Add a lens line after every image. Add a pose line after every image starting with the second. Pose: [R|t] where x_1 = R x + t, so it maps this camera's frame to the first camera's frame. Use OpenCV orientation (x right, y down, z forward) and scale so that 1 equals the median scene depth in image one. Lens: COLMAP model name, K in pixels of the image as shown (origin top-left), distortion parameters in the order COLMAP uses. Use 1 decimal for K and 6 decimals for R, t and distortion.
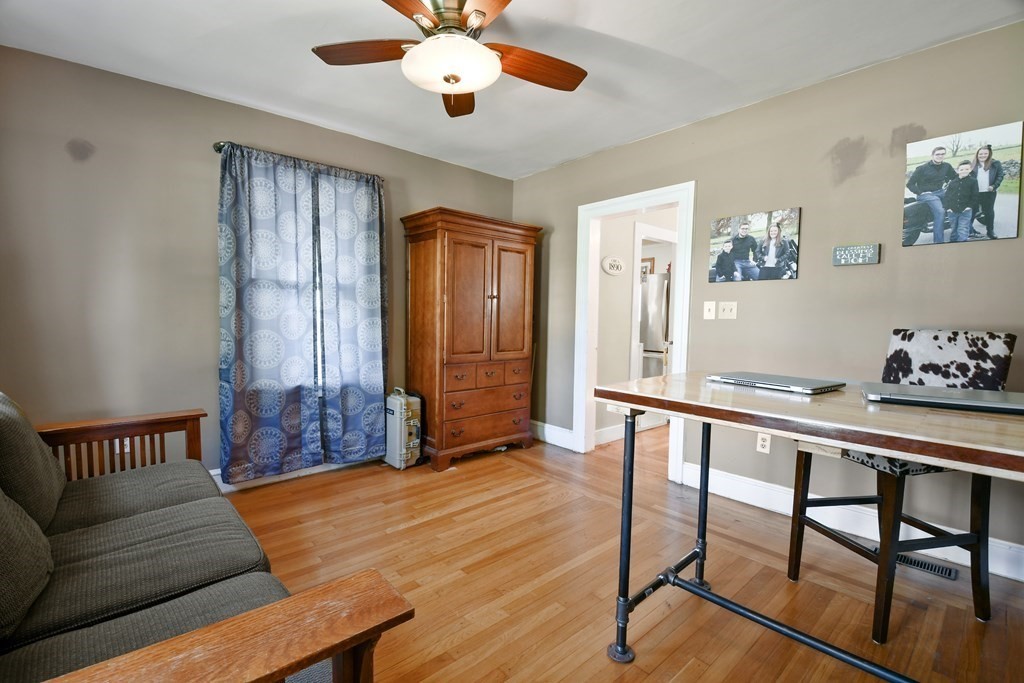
lens RADIAL K [[468.3, 0, 512.6], [0, 468.3, 343.0], [0, 0, 1]] dist [-0.024749, -0.003541]
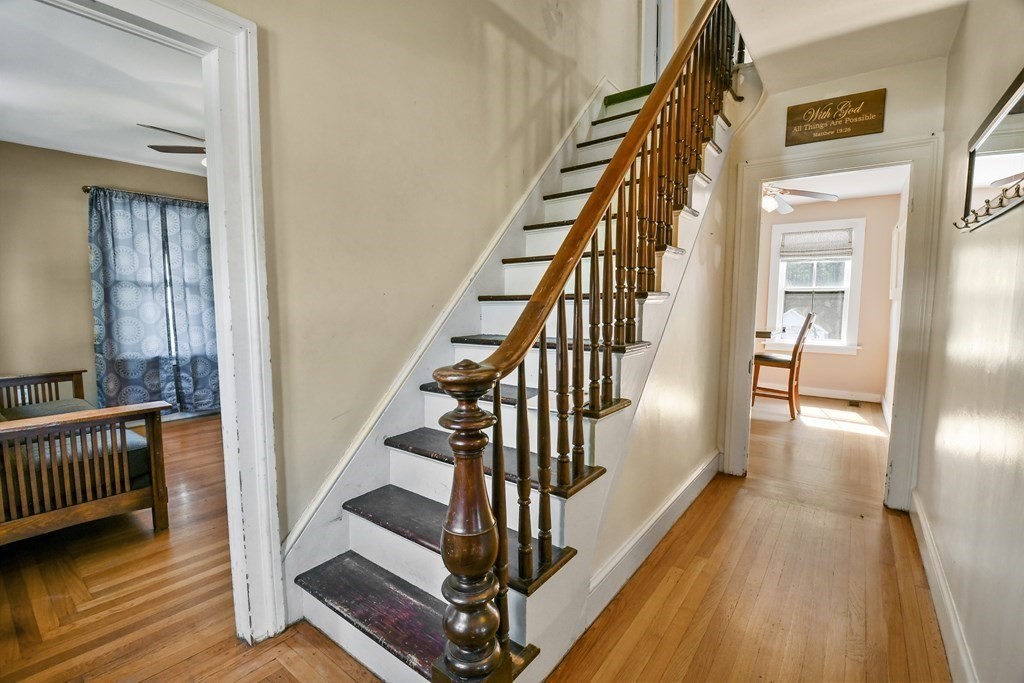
lens RADIAL K [[468.3, 0, 502.7], [0, 468.3, 344.5], [0, 0, 1]] dist [-0.024749, -0.003541]
pose [[0.985694, -0.022369, 0.167055, 0.350324], [0.016372, 0.999174, 0.037195, 0.022405], [-0.167749, -0.033928, 0.985246, -0.564820]]
